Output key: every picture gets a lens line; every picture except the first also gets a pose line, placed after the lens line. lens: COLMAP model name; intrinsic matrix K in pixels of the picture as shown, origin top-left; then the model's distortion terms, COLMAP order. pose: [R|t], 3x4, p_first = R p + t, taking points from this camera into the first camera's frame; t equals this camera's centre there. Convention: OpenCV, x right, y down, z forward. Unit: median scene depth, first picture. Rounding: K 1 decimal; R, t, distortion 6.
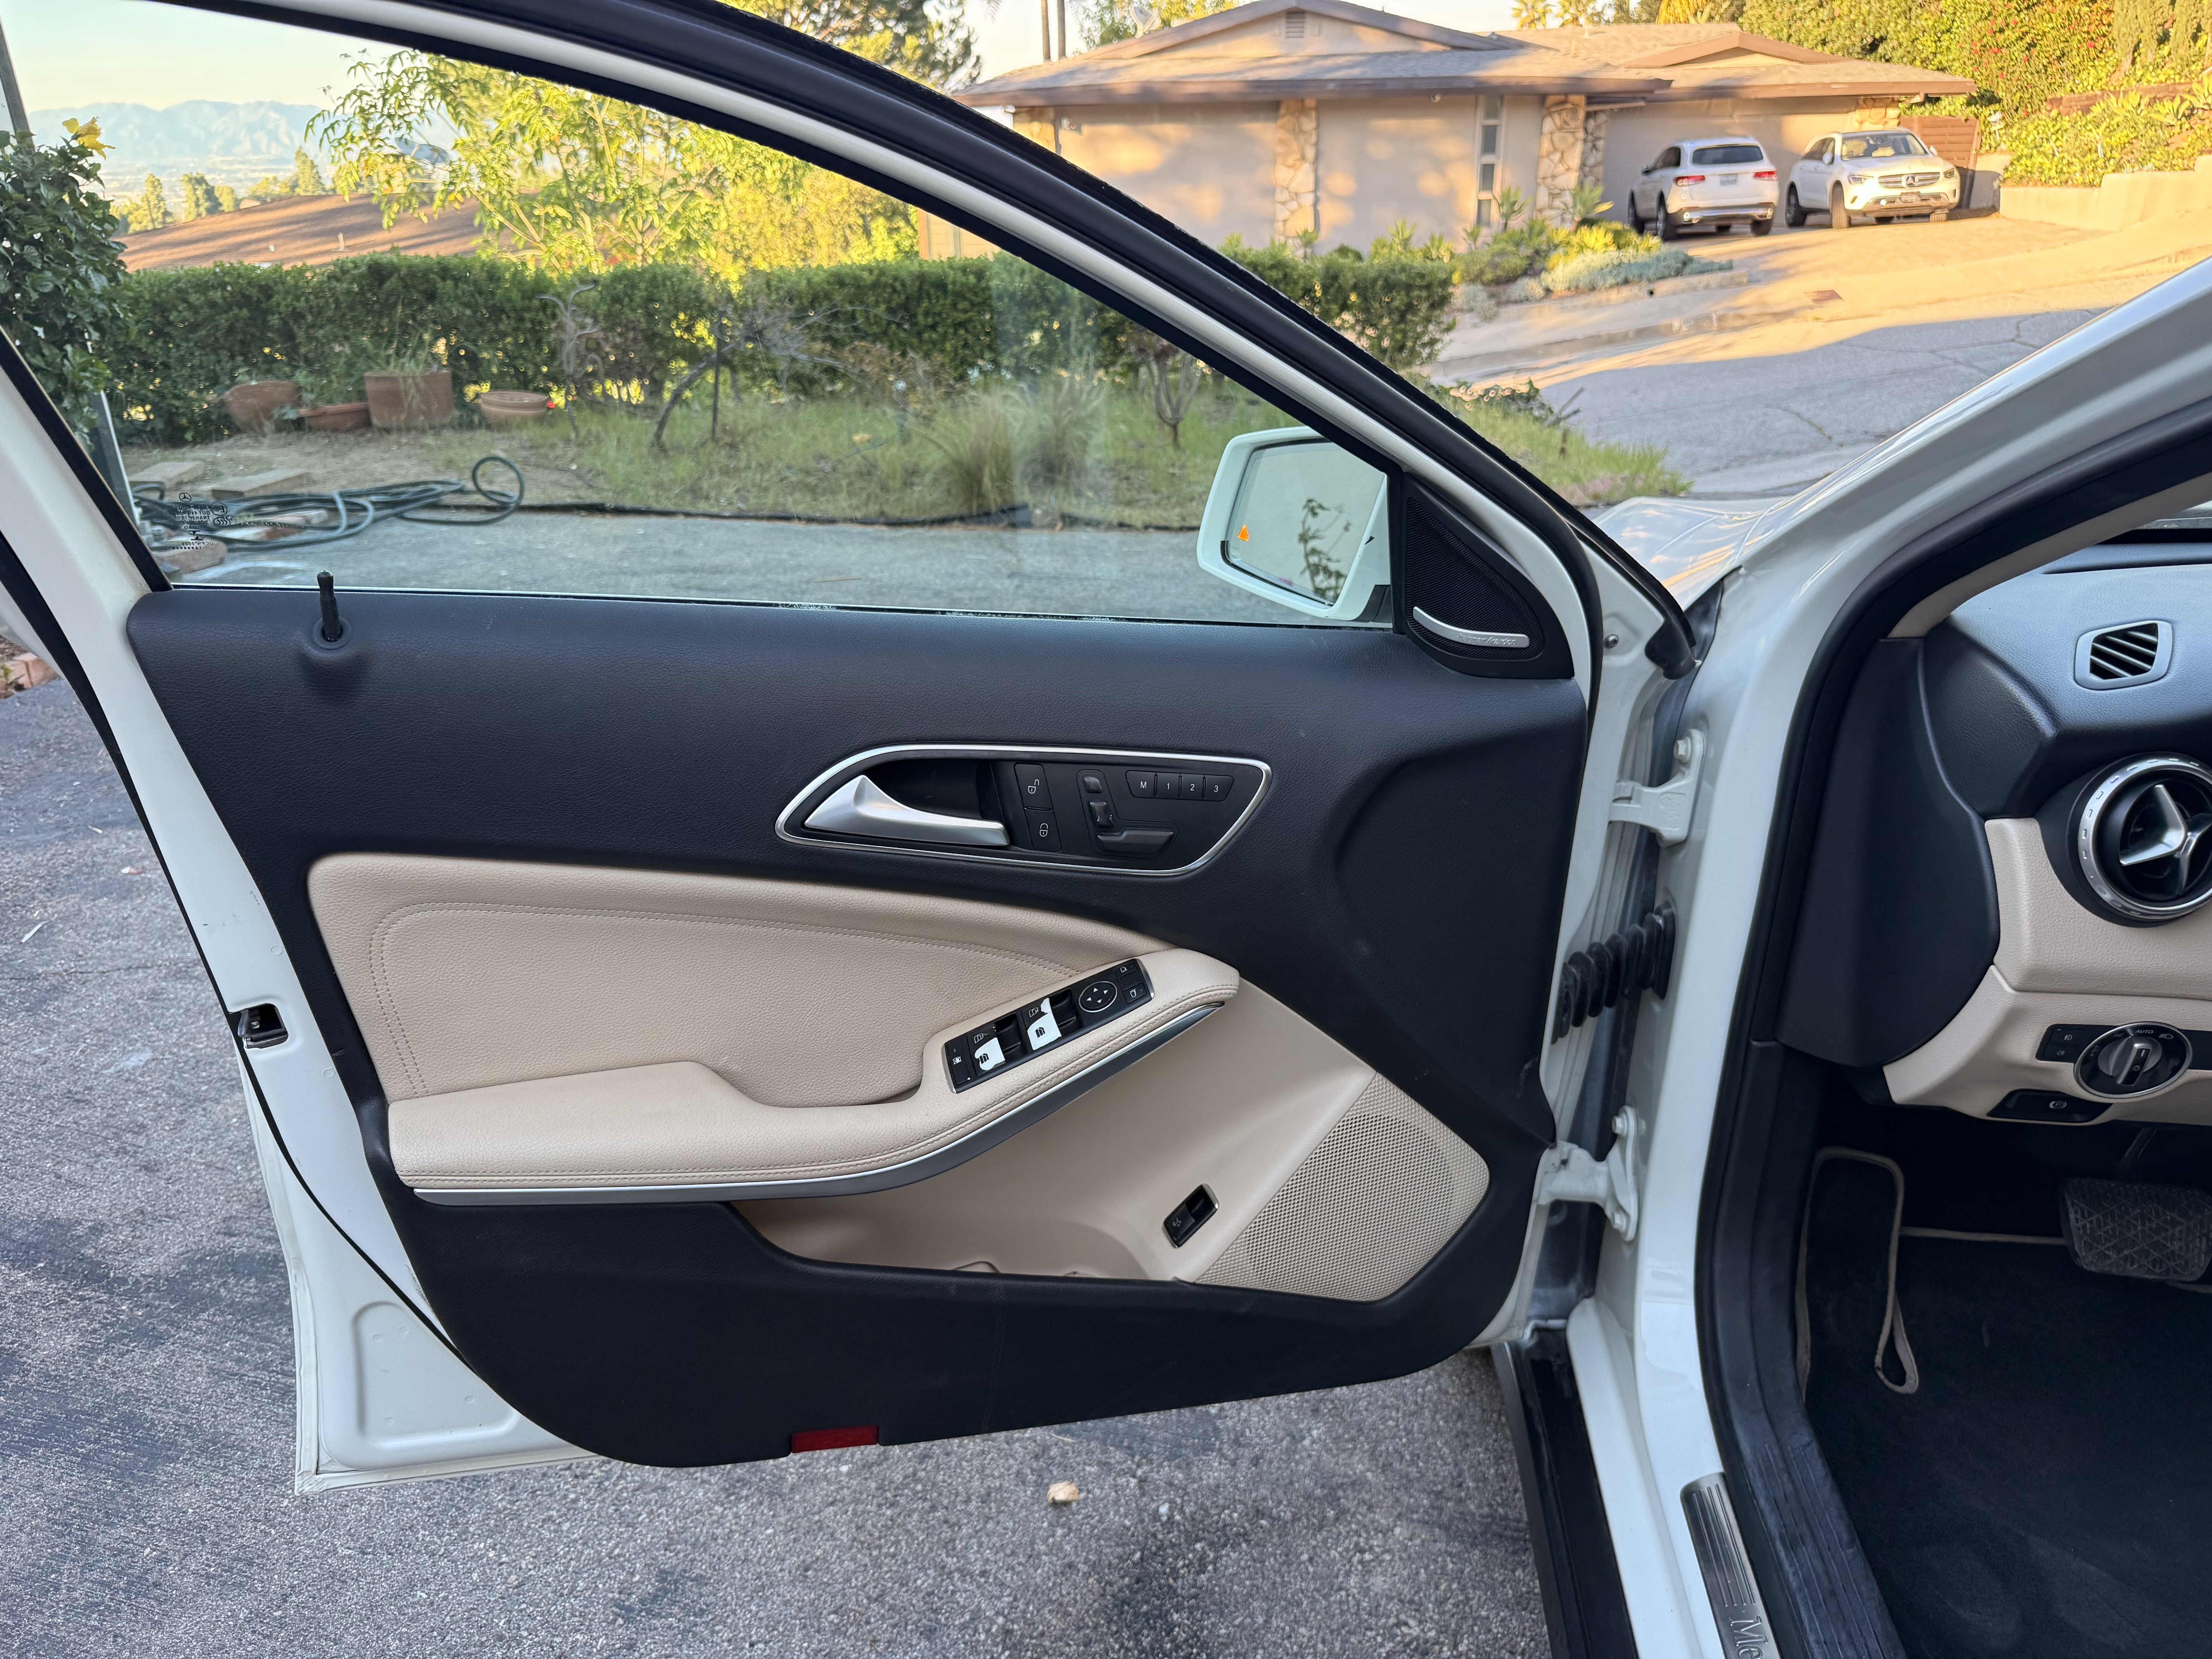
lens RADIAL K [[1563.7, 0, 1105.6], [0, 1563.7, 839.2], [0, 0, 1]] dist [0.002086, -0.007219]
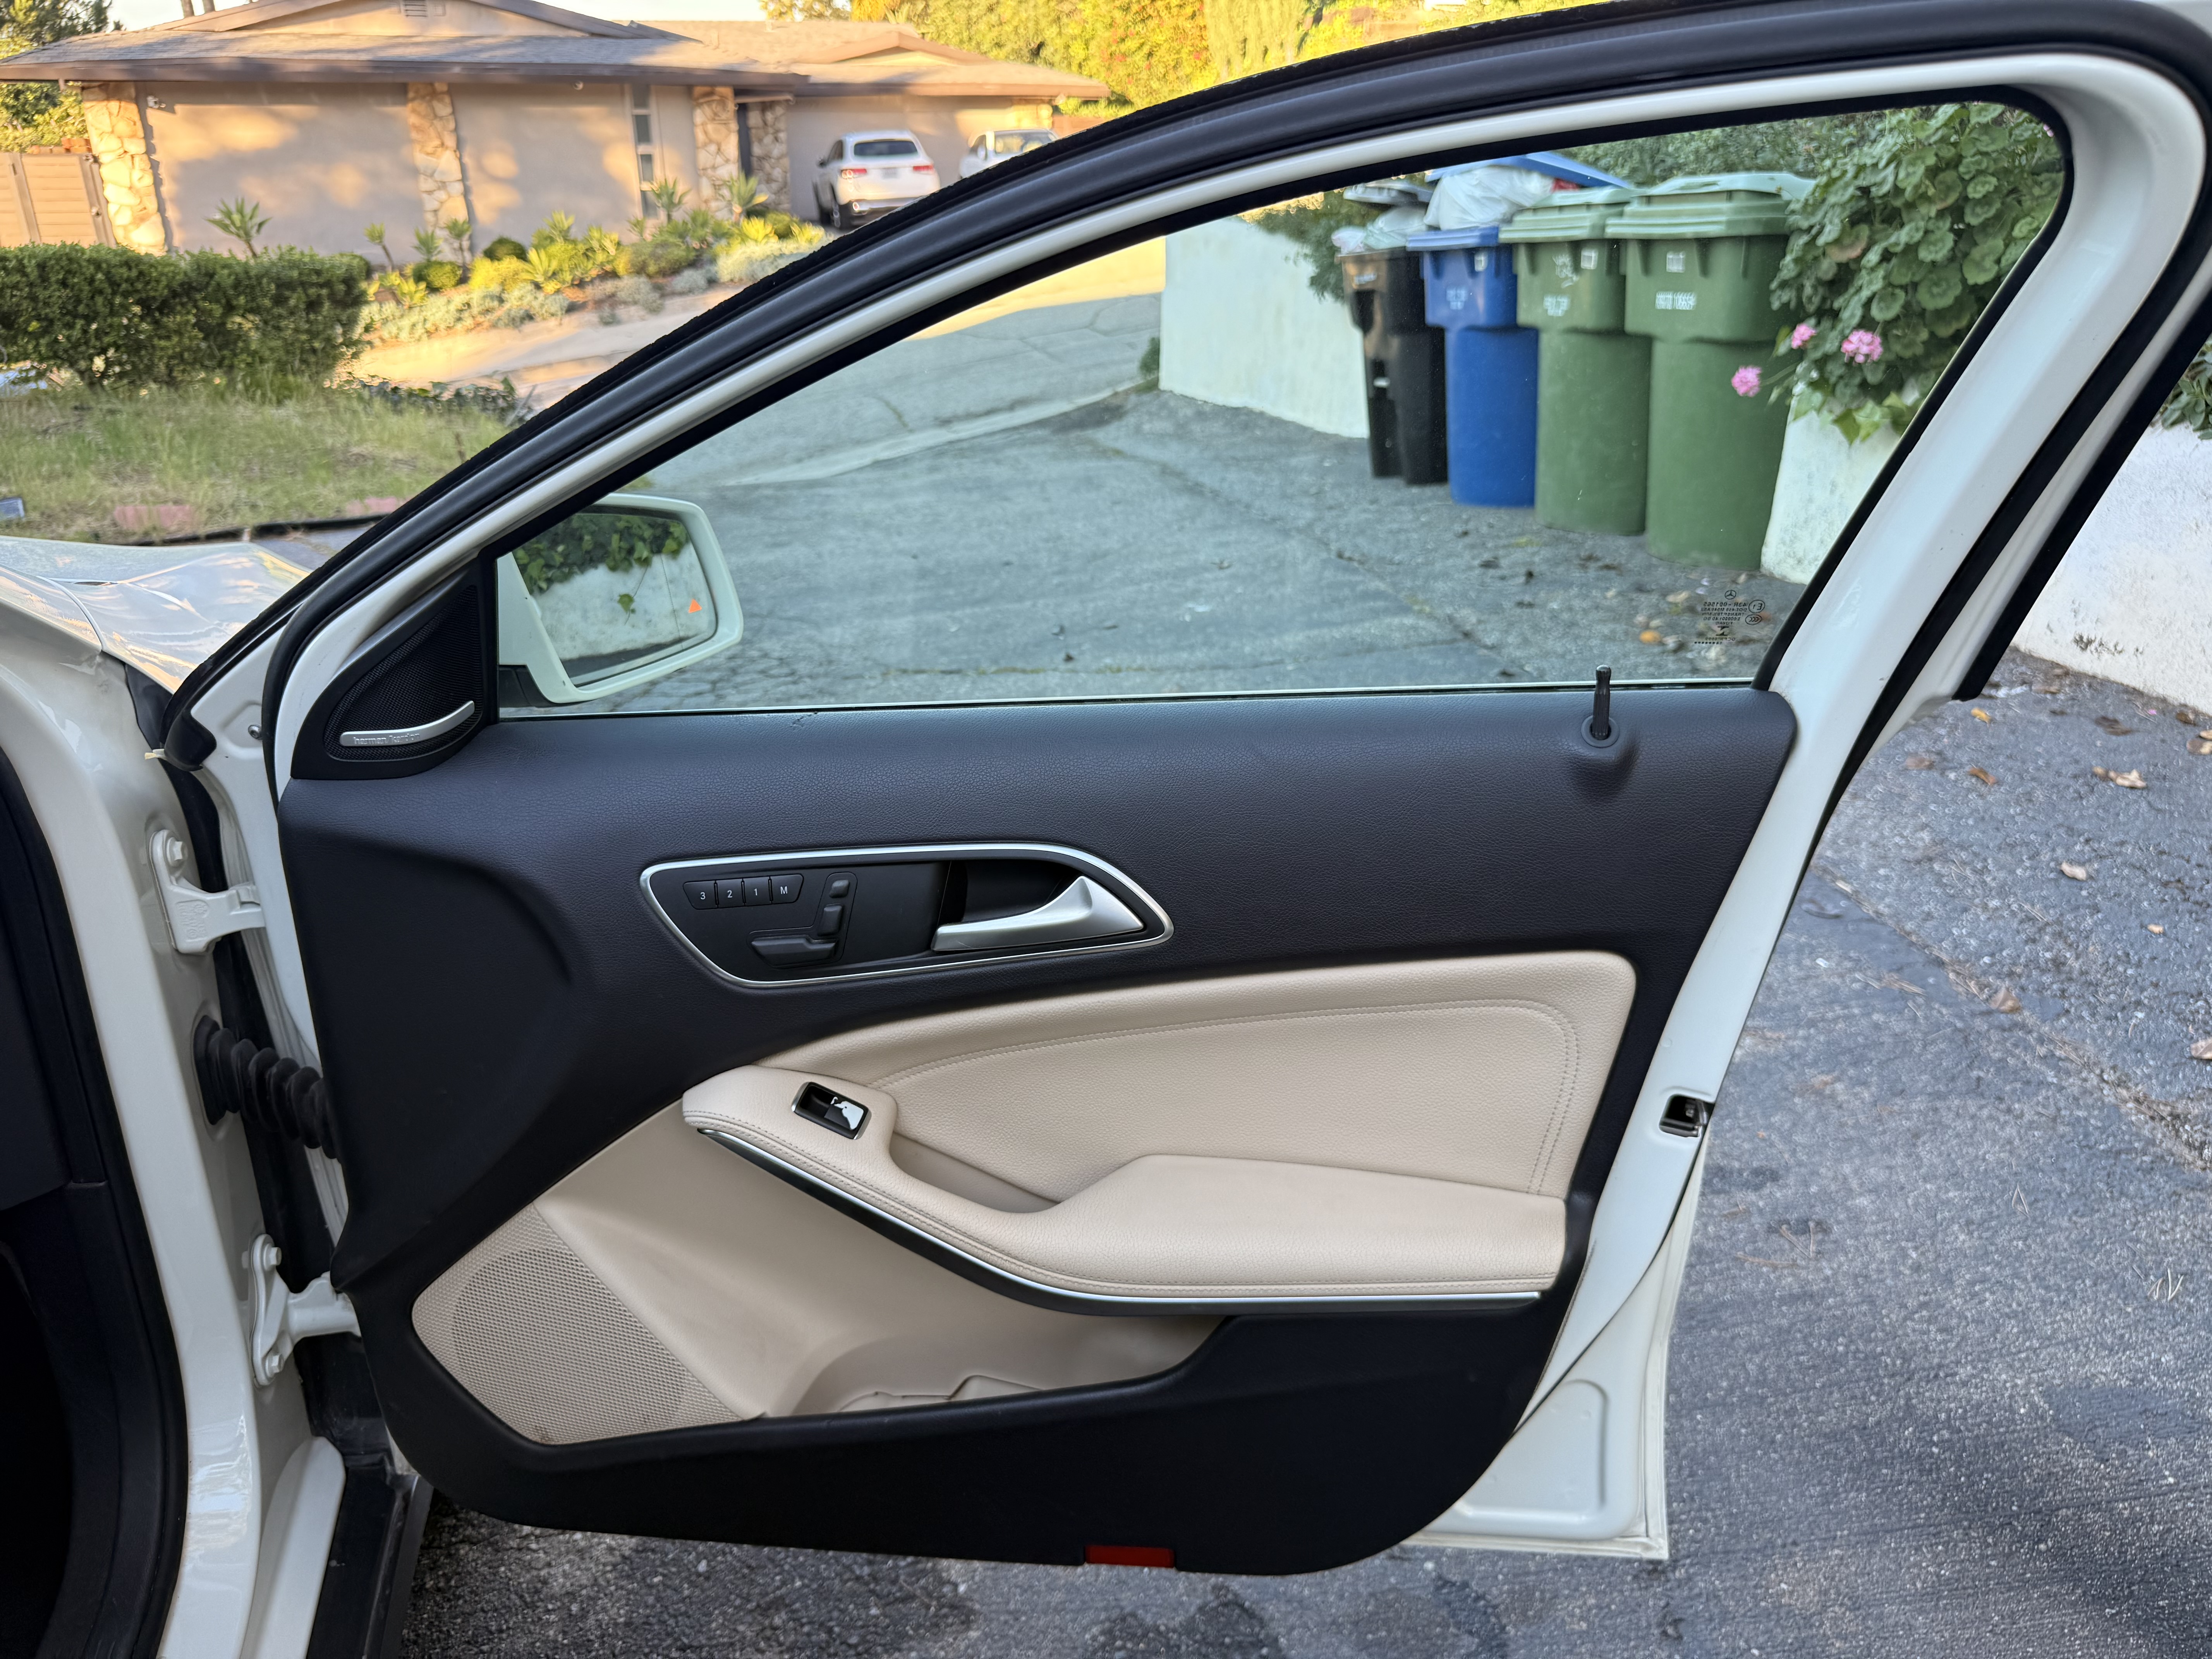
lens RADIAL K [[1581.8, 0, 1096.2], [0, 1581.8, 821.0], [0, 0, 1]] dist [-0.008164, 0.002968]
pose [[0.920765, -0.137003, 0.365271, 0.103791], [0.139860, 0.989993, 0.018762, 0.004430], [-0.364186, 0.033812, 0.930712, -0.013449]]
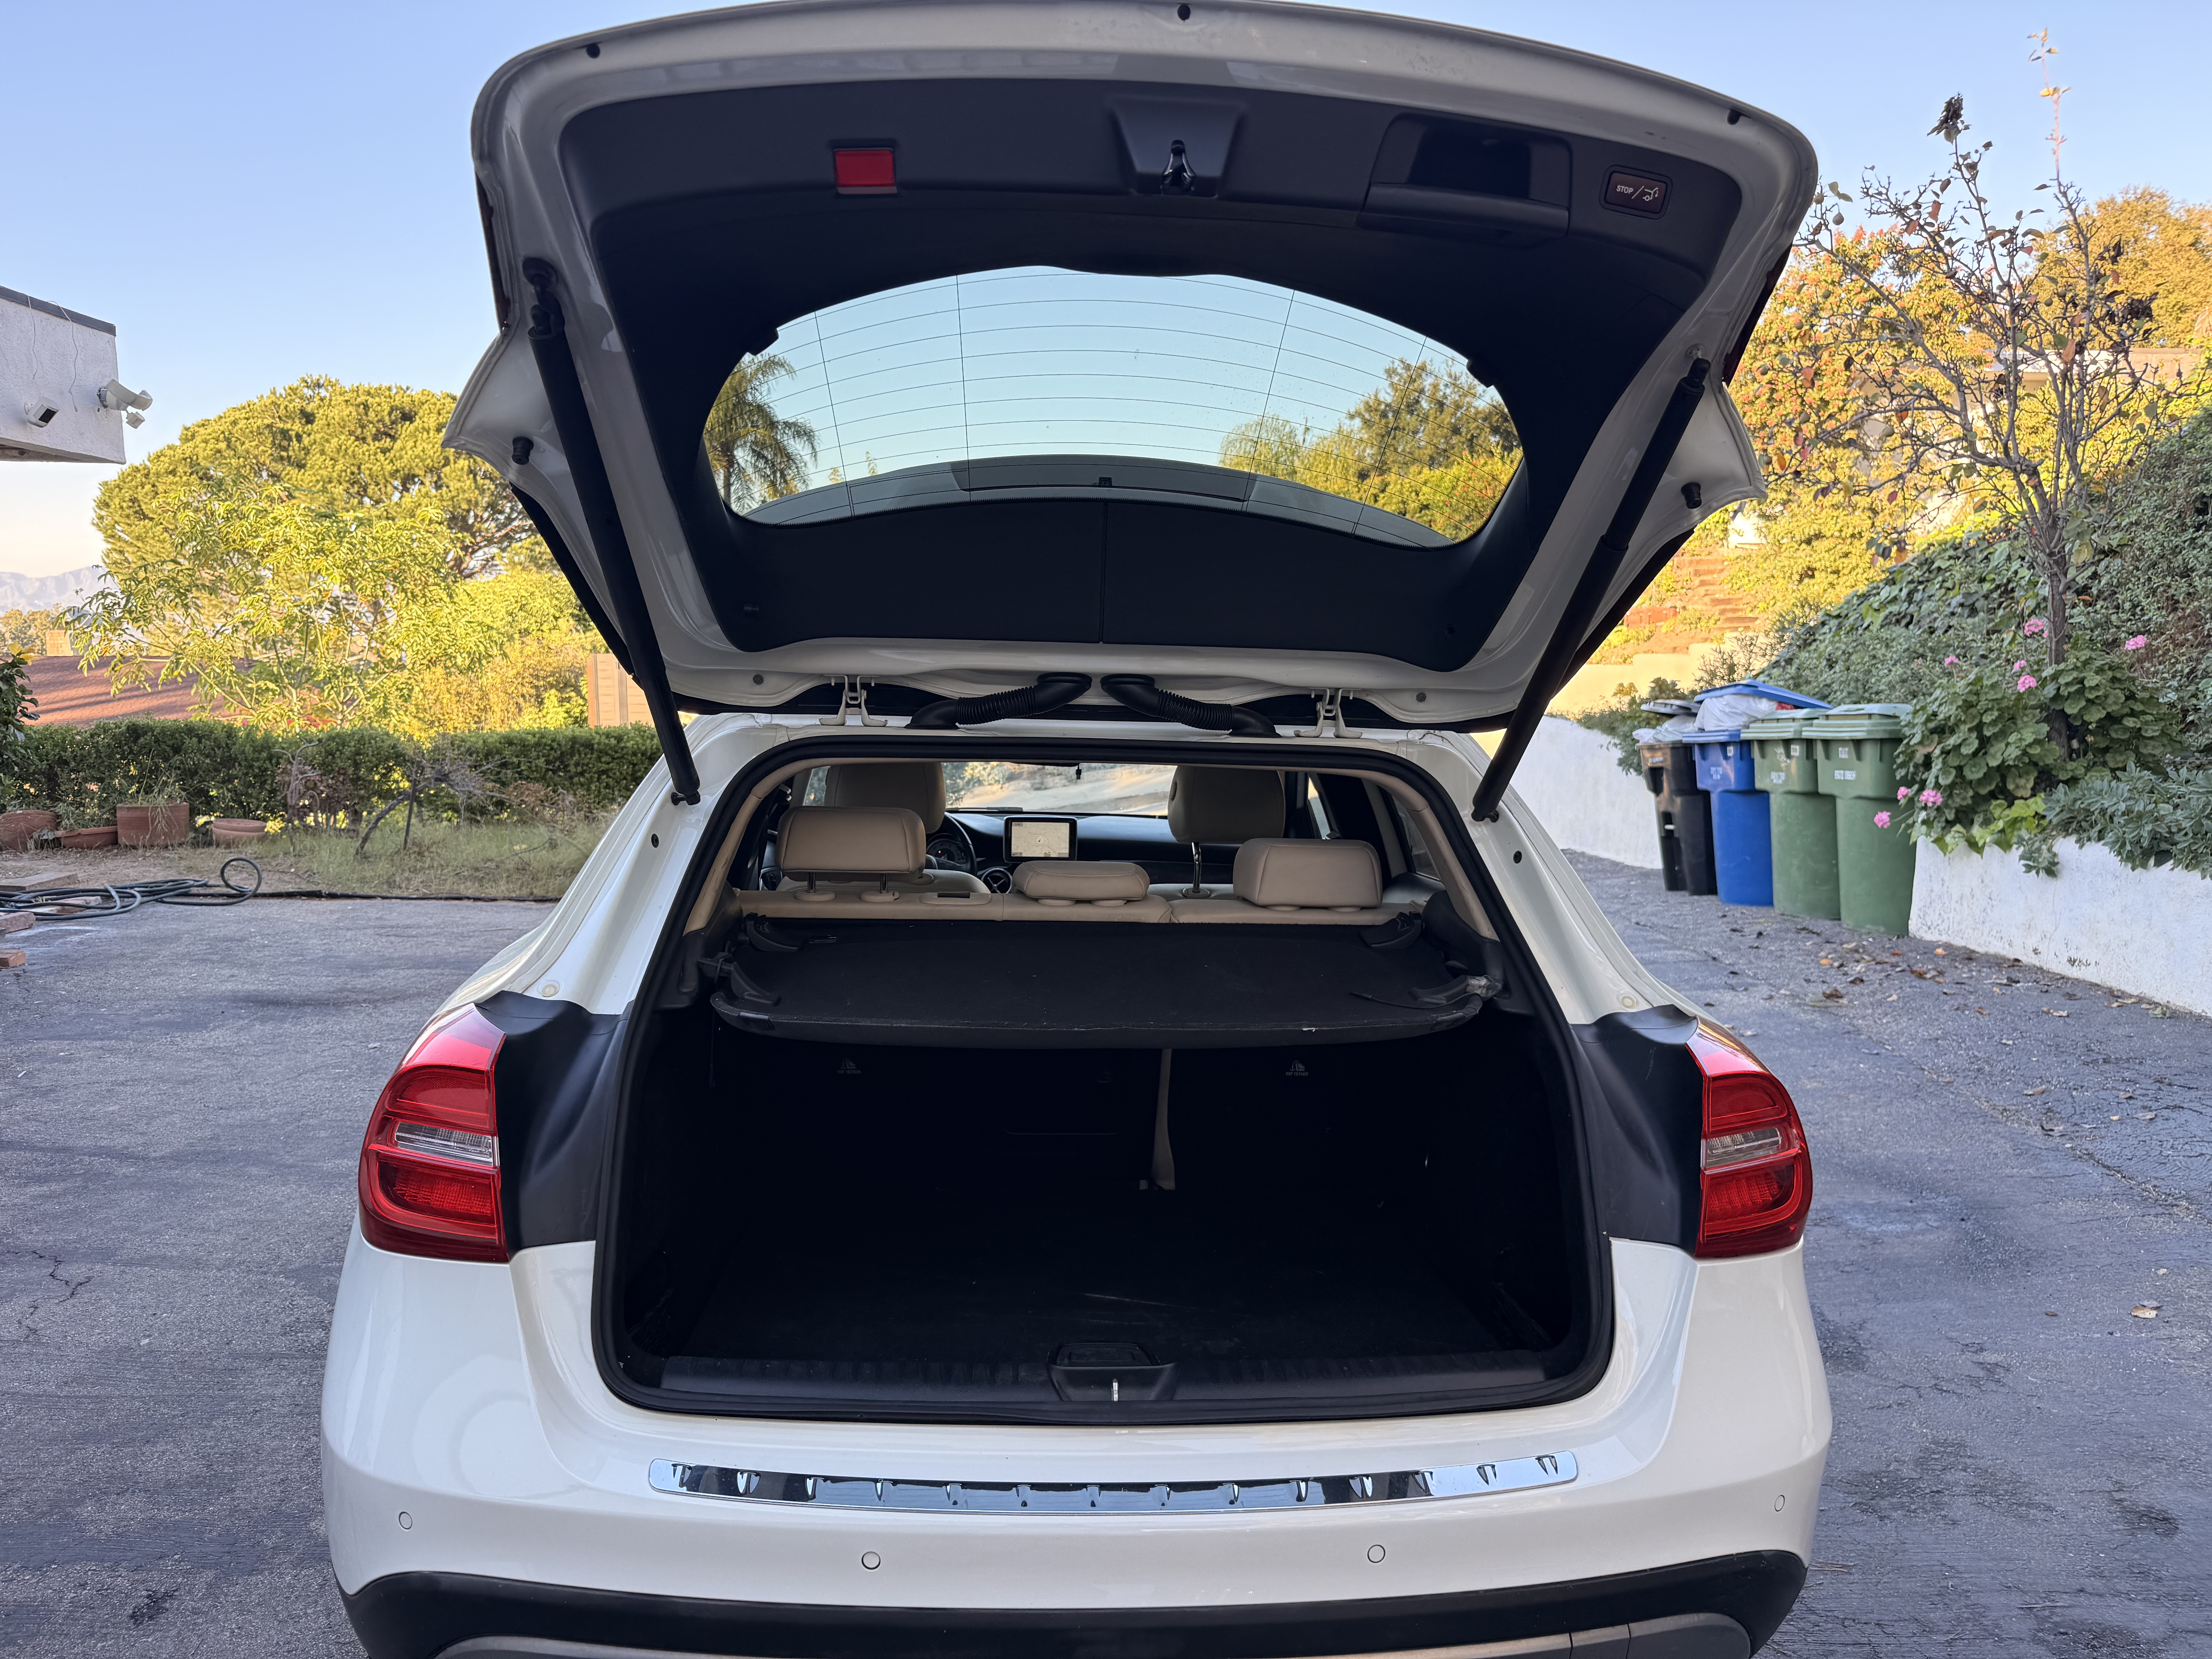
lens RADIAL K [[1563.7, 0, 1105.6], [0, 1563.7, 839.2], [0, 0, 1]] dist [0.002086, -0.007219]
pose [[0.979357, -0.002377, 0.202125, 0.026056], [0.058770, 0.960084, -0.273469, 0.052275], [-0.193407, 0.279702, 0.940404, -0.146226]]
